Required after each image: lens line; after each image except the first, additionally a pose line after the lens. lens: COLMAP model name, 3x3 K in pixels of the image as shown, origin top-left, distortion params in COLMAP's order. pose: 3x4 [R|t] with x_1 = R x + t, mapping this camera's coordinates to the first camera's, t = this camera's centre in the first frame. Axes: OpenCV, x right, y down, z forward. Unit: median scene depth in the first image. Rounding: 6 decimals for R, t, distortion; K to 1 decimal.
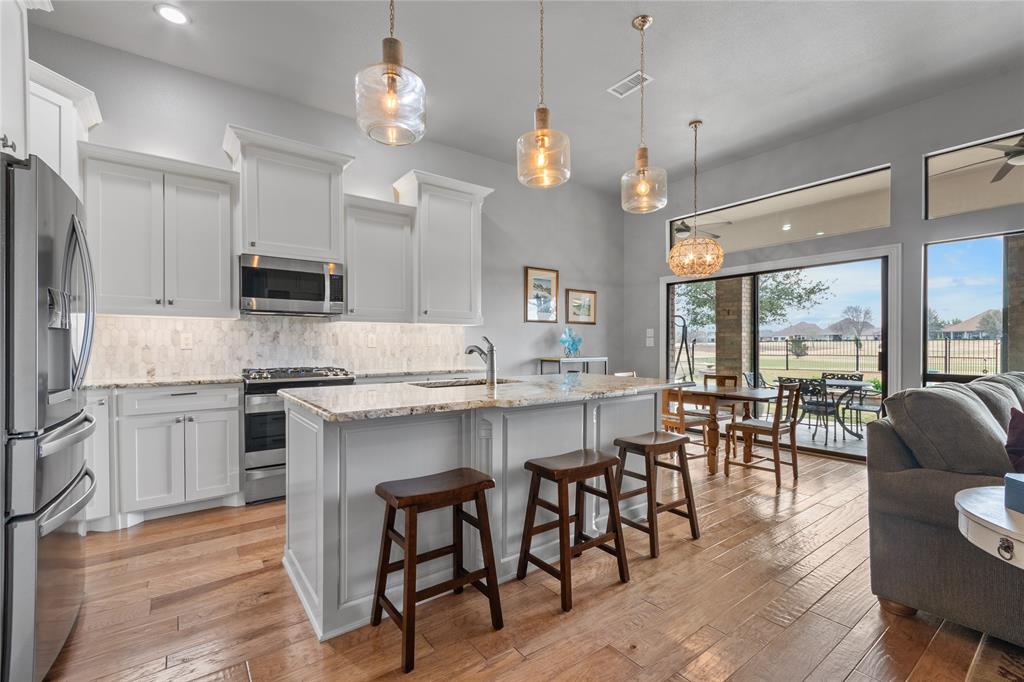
lens RADIAL K [[452.1, 0, 508.3], [0, 452.1, 347.7], [0, 0, 1]] dist [0.003476, 0.000678]
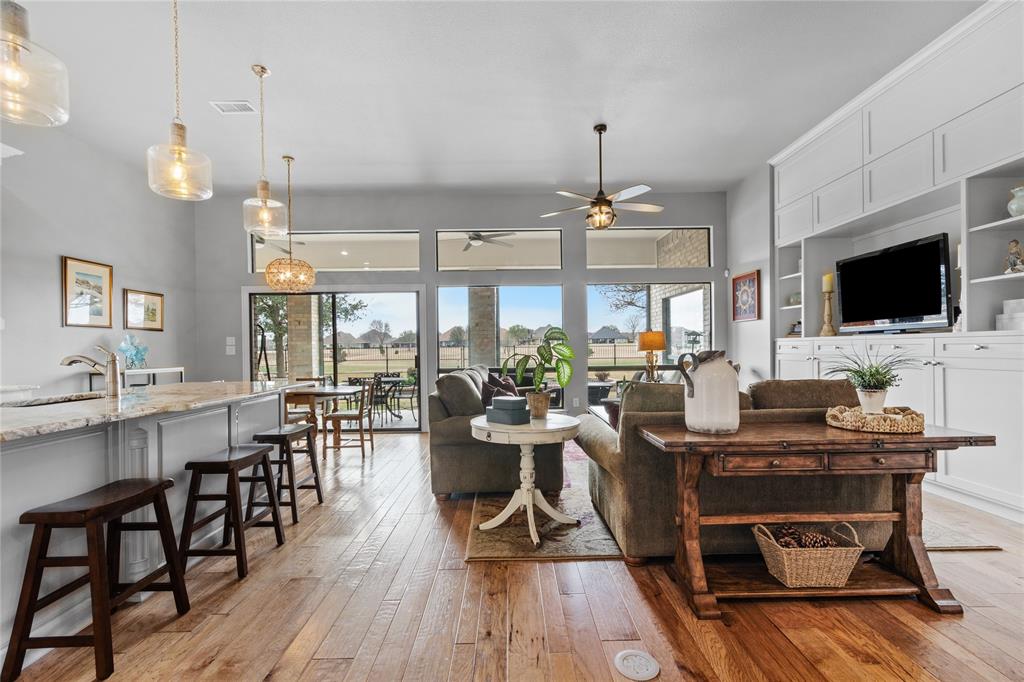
lens RADIAL K [[452.1, 0, 514.4], [0, 452.1, 348.3], [0, 0, 1]] dist [0.003476, 0.000678]
pose [[0.587177, -0.004799, 0.809444, -0.203416], [0.018285, 0.999806, -0.007336, 0.002231], [-0.809252, 0.019108, 0.587151, -0.138580]]
